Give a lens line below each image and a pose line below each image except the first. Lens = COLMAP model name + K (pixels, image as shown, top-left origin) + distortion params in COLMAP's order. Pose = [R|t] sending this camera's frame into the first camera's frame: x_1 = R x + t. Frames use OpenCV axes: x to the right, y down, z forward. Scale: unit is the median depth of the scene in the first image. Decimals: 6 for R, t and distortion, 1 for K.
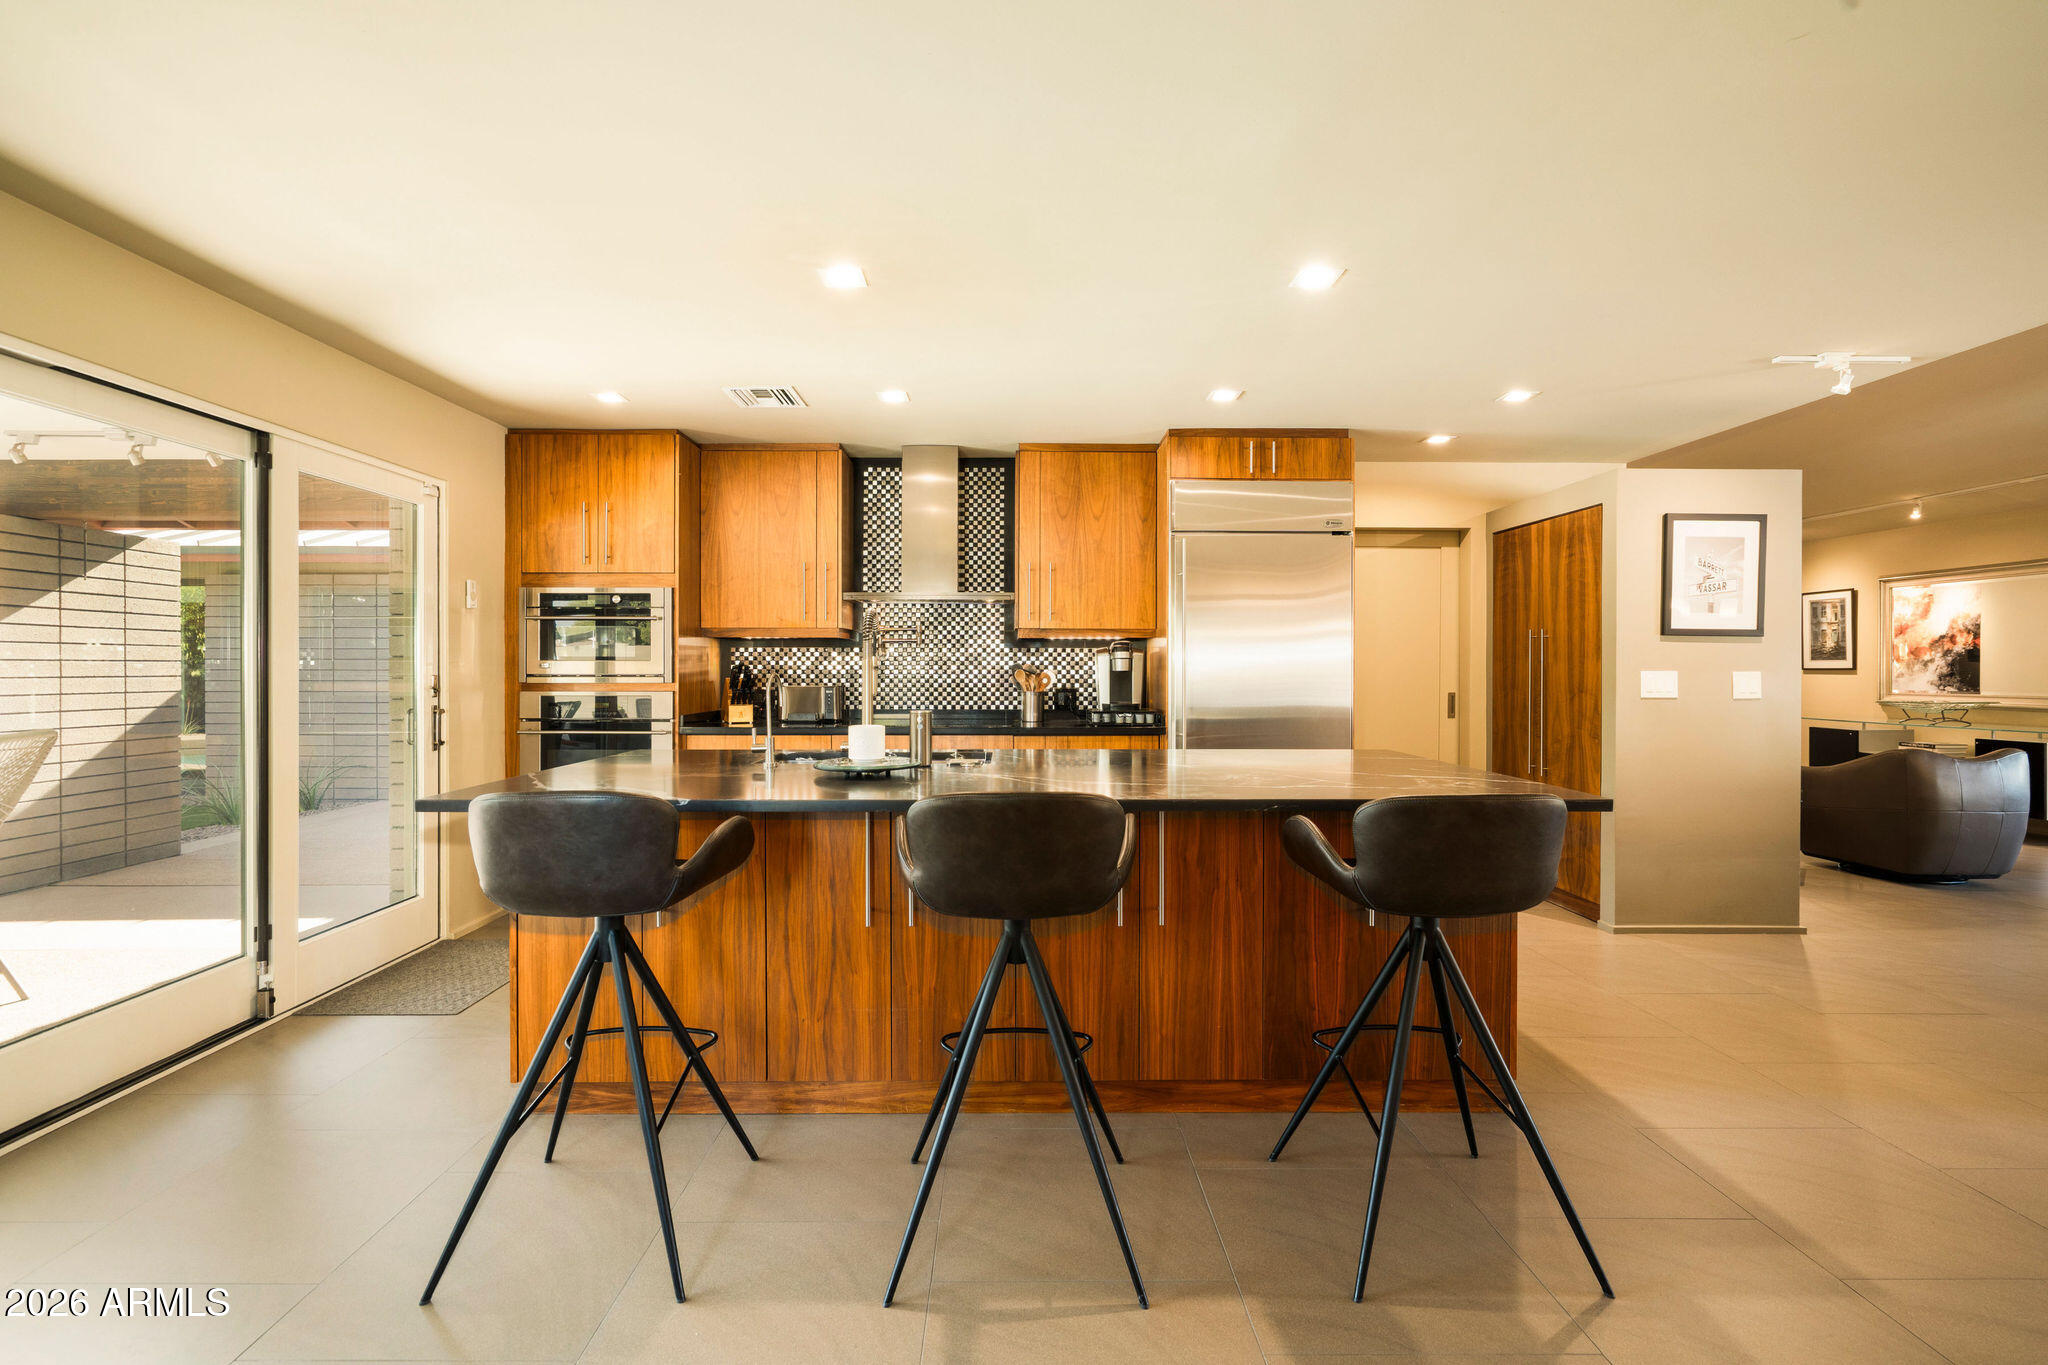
lens RADIAL K [[927.5, 0, 1034.0], [0, 927.5, 677.0], [0, 0, 1]] dist [-0.002873, 0.000946]
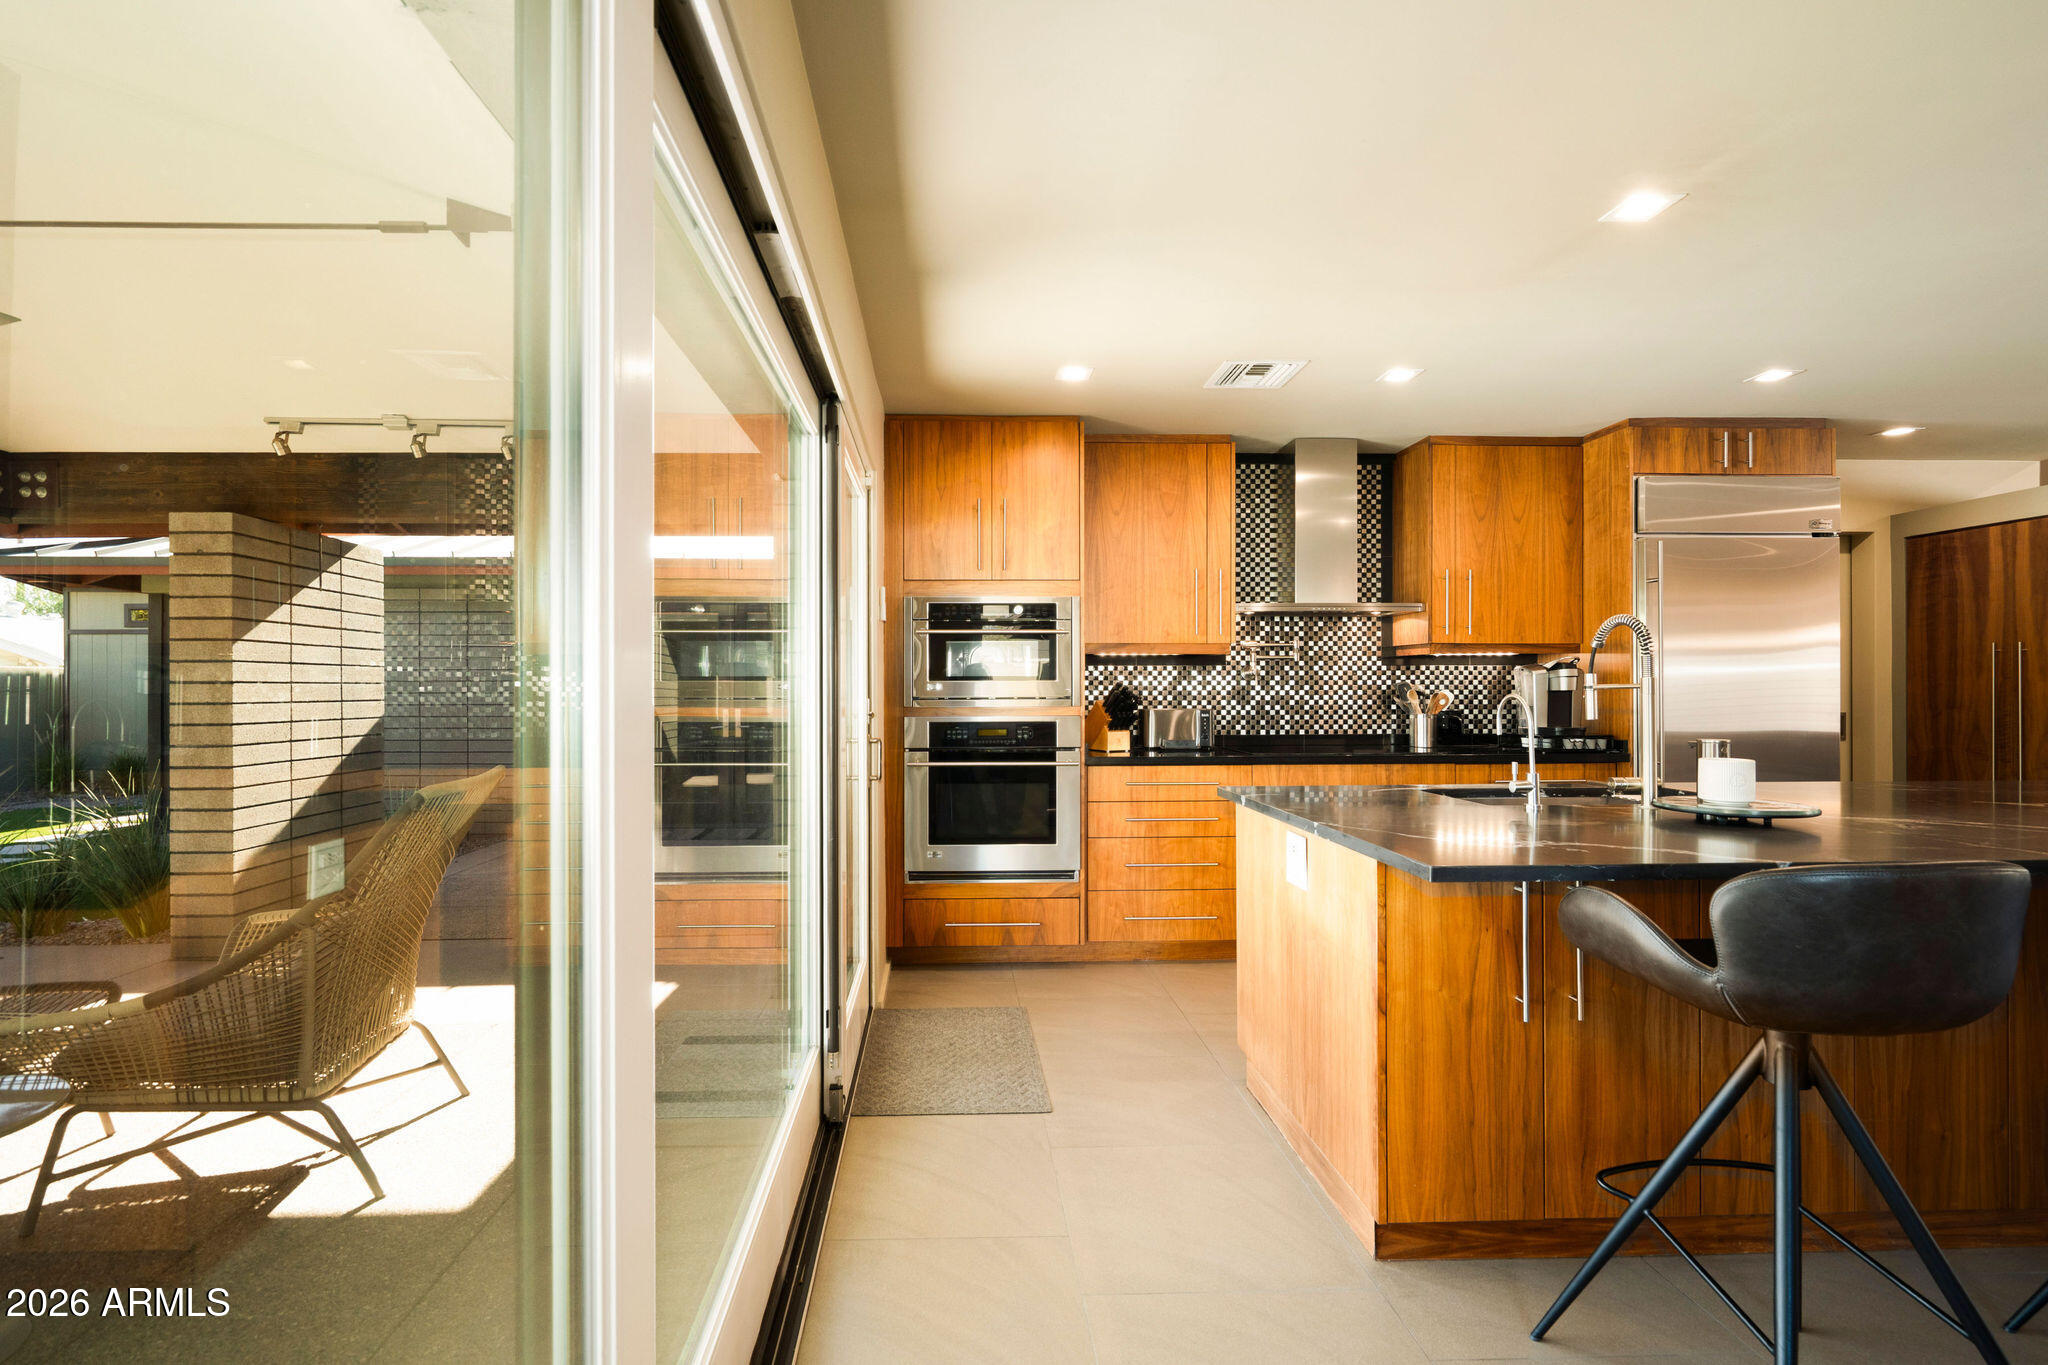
lens RADIAL K [[927.5, 0, 987.0], [0, 927.5, 693.2], [0, 0, 1]] dist [-0.002873, 0.000946]
pose [[0.999674, -0.003750, 0.025252, -0.450385], [0.003890, 0.999977, -0.005482, -0.001017], [-0.025231, 0.005578, 0.999666, 0.115353]]
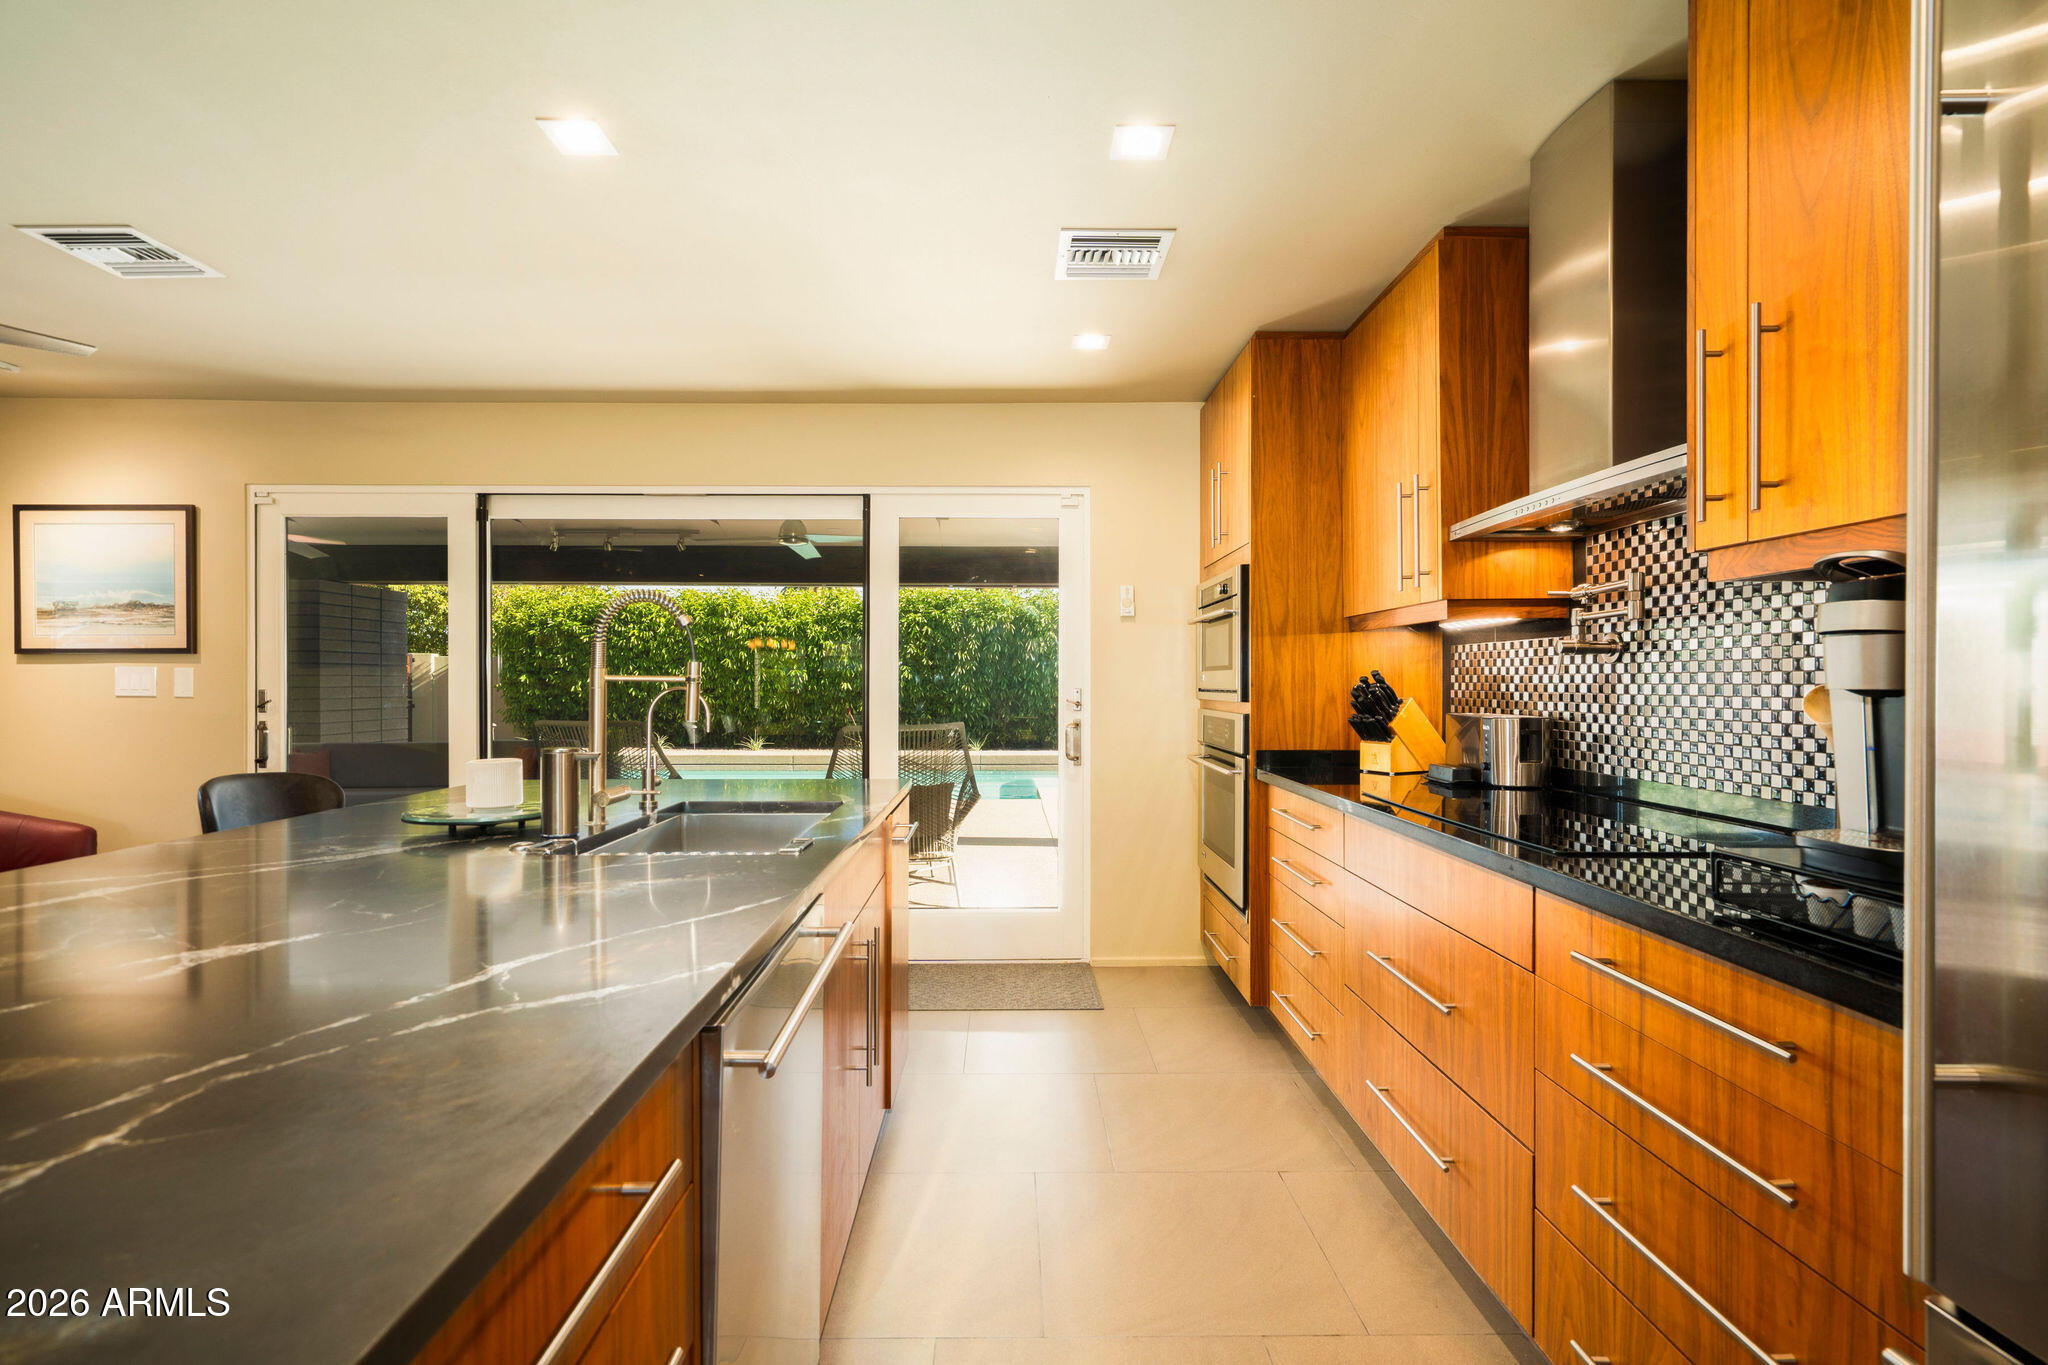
lens RADIAL K [[961.6, 0, 1021.0], [0, 961.6, 677.9], [0, 0, 1]] dist [-0.000830, 0.002190]
pose [[0.000931, -0.004776, -0.999988, 0.291907], [-0.007236, 0.999962, -0.004783, -0.006490], [0.999973, 0.007240, 0.000896, 0.746287]]
